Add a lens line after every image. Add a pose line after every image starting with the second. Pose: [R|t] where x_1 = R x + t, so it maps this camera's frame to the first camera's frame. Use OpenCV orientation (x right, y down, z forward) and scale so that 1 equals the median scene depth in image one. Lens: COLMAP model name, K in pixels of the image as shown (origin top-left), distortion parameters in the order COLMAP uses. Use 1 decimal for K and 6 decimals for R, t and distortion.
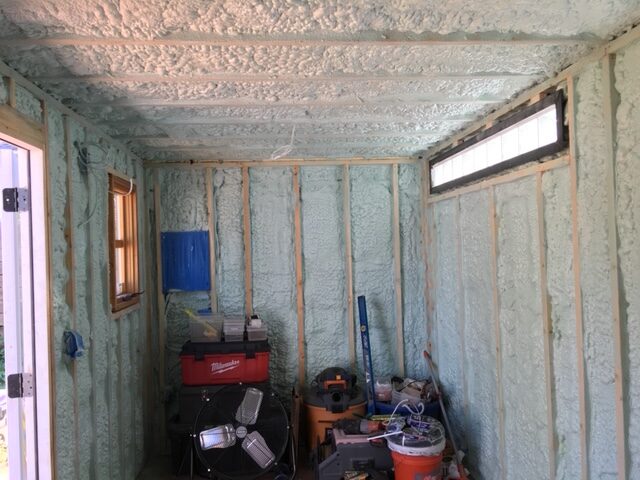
lens RADIAL K [[545.9, 0, 320.0], [0, 545.9, 240.0], [0, 0, 1]] dist [0.081397, -0.082526]
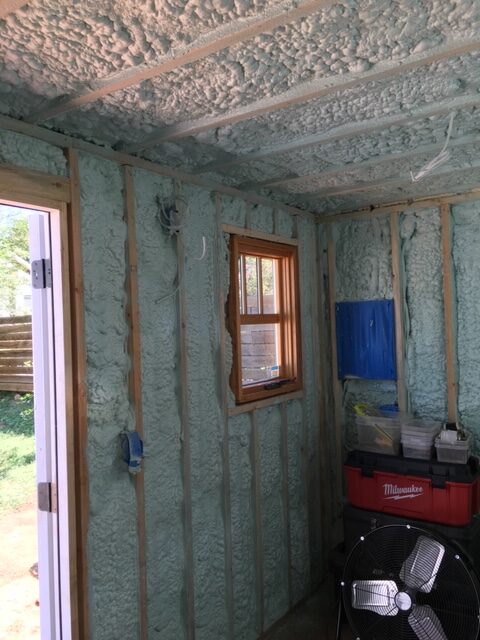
lens RADIAL K [[545.9, 0, 240.0], [0, 545.9, 320.0], [0, 0, 1]] dist [0.081397, -0.082526]
pose [[0.763219, 0.000401, -0.646140, 0.117009], [0.017794, 0.999607, 0.021639, -0.008608], [0.645895, -0.028013, 0.762912, 0.307280]]
